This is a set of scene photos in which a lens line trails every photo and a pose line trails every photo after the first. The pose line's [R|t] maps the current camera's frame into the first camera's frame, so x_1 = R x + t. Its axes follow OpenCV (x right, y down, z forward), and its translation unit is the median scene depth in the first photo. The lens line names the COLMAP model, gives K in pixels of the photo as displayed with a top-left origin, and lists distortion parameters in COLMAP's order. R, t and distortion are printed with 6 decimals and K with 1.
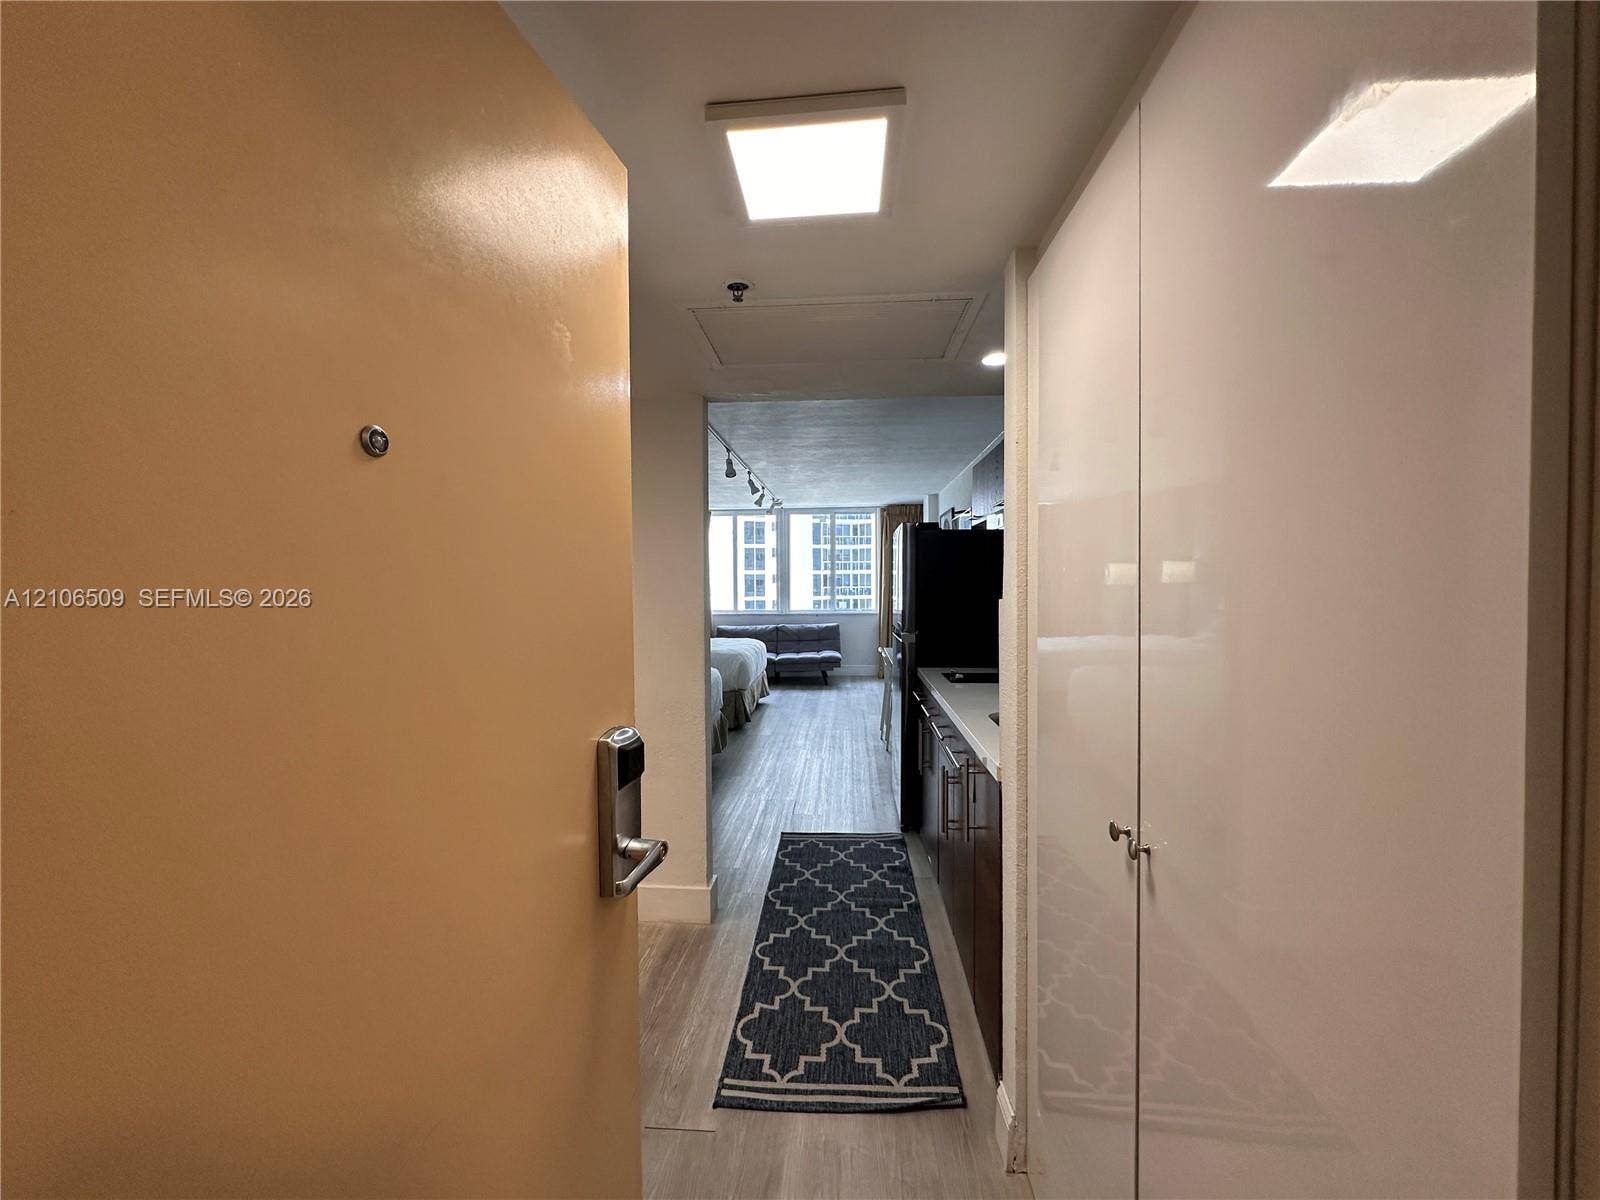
lens RADIAL K [[631.3, 0, 797.7], [0, 631.3, 597.2], [0, 0, 1]] dist [-0.005857, 0.000489]
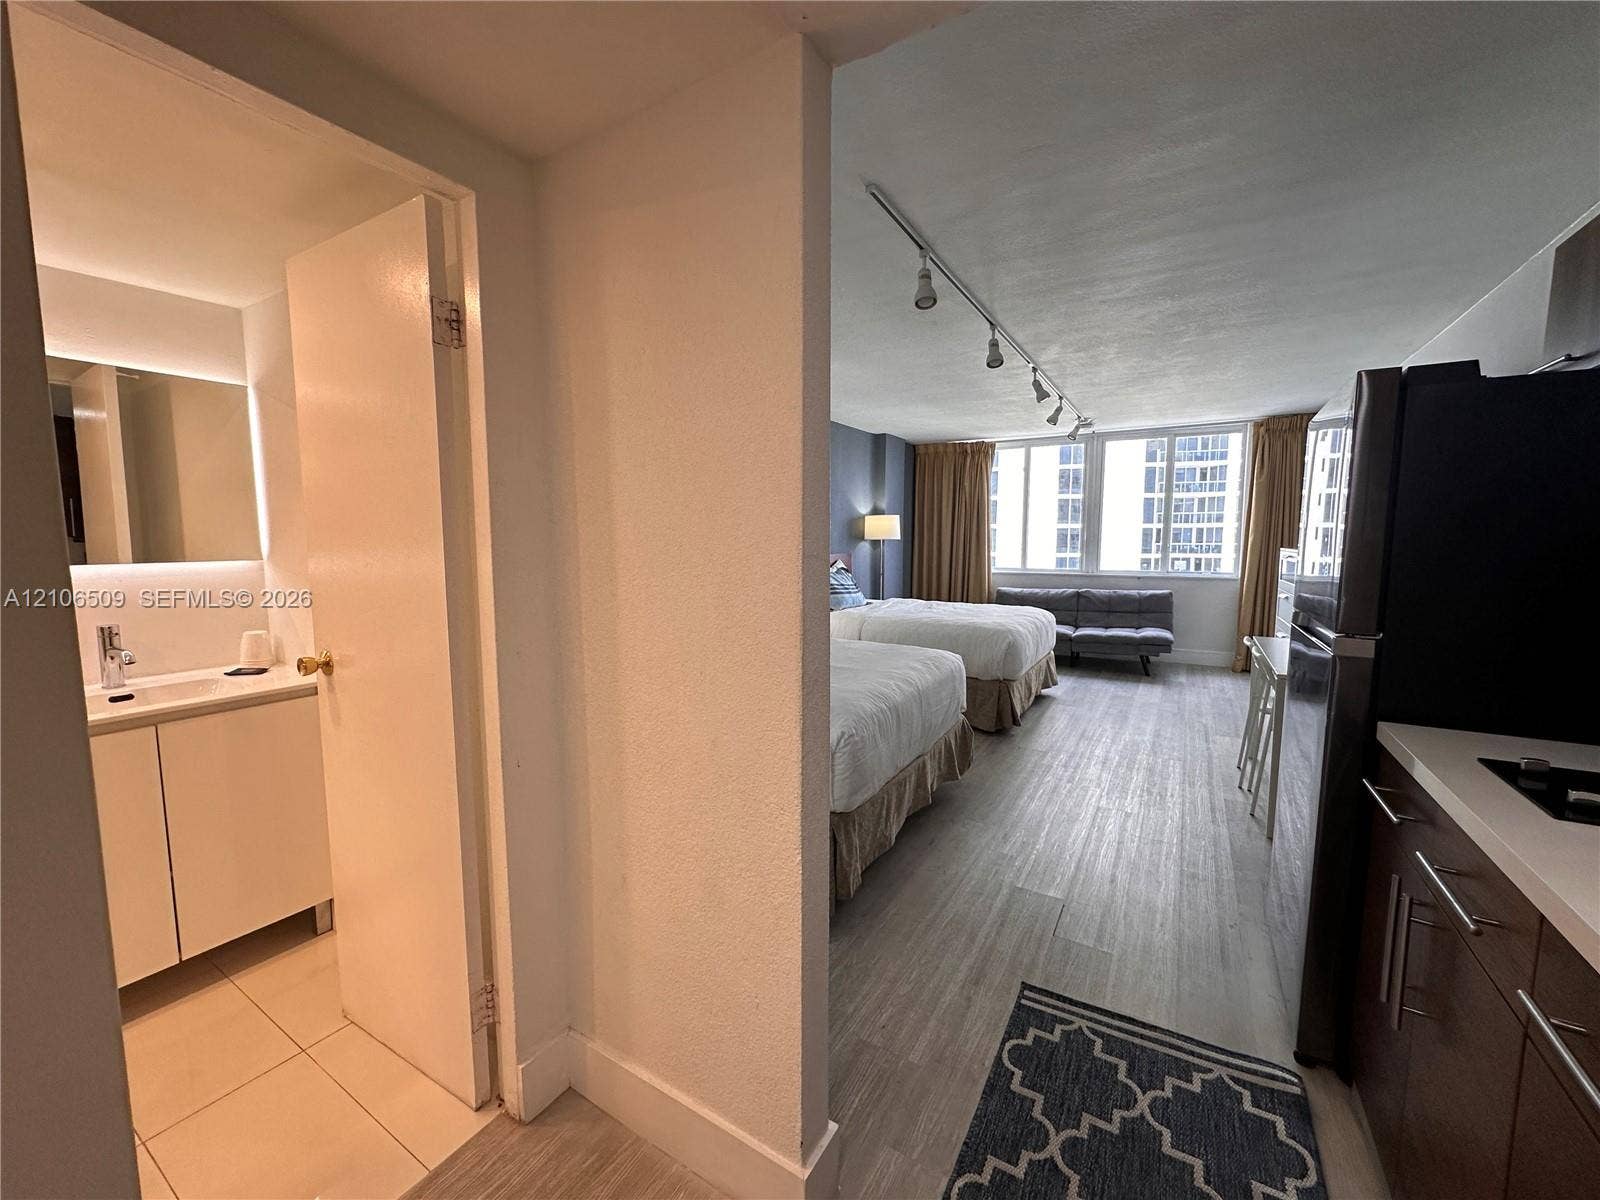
lens RADIAL K [[631.3, 0, 798.6], [0, 631.3, 598.9], [0, 0, 1]] dist [-0.005857, 0.000489]
pose [[0.890053, 0.049205, -0.453194, 0.031824], [-0.015451, 0.996843, 0.077886, 0.004521], [0.455595, -0.062320, 0.888003, 0.447015]]
